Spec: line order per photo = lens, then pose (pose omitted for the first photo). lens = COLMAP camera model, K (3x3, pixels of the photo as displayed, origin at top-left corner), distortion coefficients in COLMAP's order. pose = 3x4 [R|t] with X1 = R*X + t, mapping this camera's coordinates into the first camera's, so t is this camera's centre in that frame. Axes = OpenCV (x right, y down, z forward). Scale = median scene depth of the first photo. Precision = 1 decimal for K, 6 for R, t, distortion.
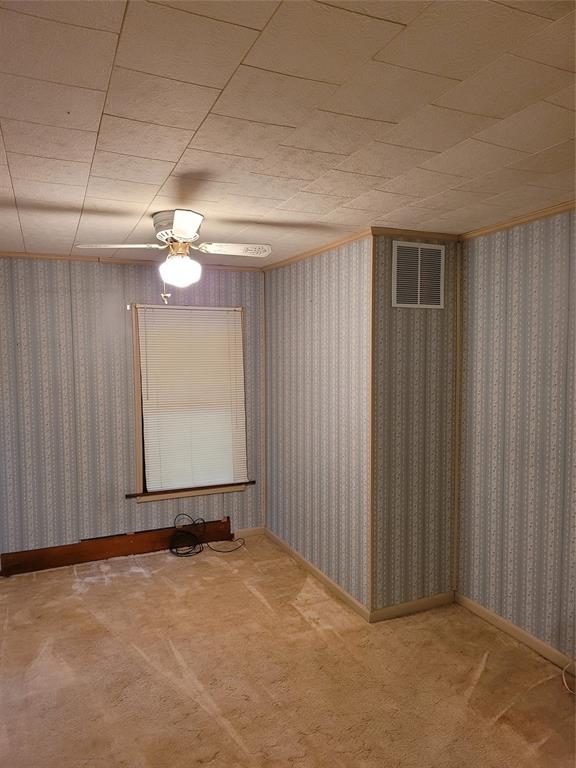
lens RADIAL K [[535.6, 0, 282.9], [0, 535.6, 387.8], [0, 0, 1]] dist [0.070680, -0.073274]
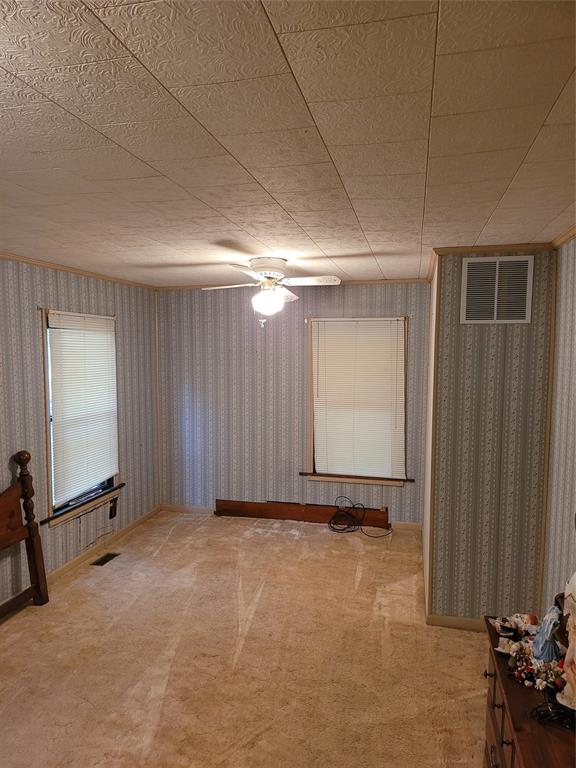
lens RADIAL K [[535.6, 0, 284.7], [0, 535.6, 391.3], [0, 0, 1]] dist [0.070680, -0.073274]
pose [[0.796950, 0.061163, -0.600940, 0.434596], [-0.044536, 0.998102, 0.042524, -0.040826], [0.602401, -0.007126, 0.798162, -0.005919]]
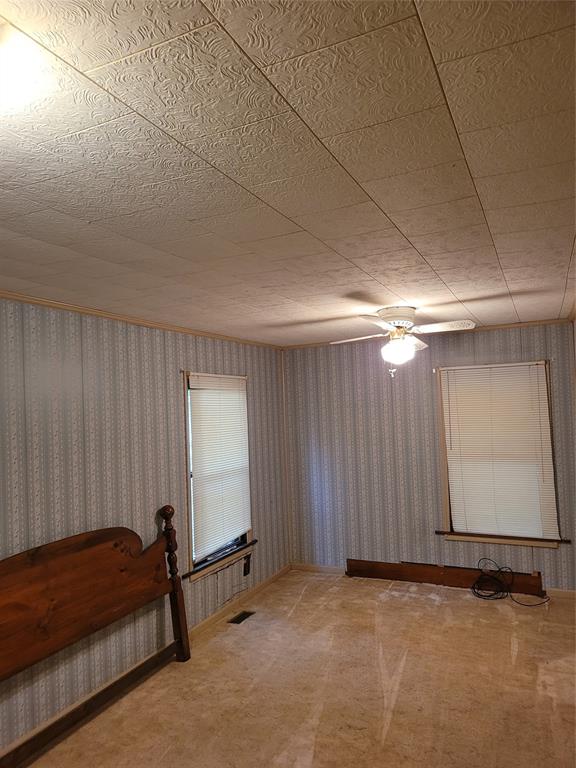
lens RADIAL K [[535.6, 0, 292.3], [0, 535.6, 394.6], [0, 0, 1]] dist [0.070680, -0.073274]
pose [[0.660334, -0.034418, -0.750183, 0.410095], [-0.011646, 0.998360, -0.056056, -0.028019], [0.750882, 0.045753, 0.658850, -0.014452]]
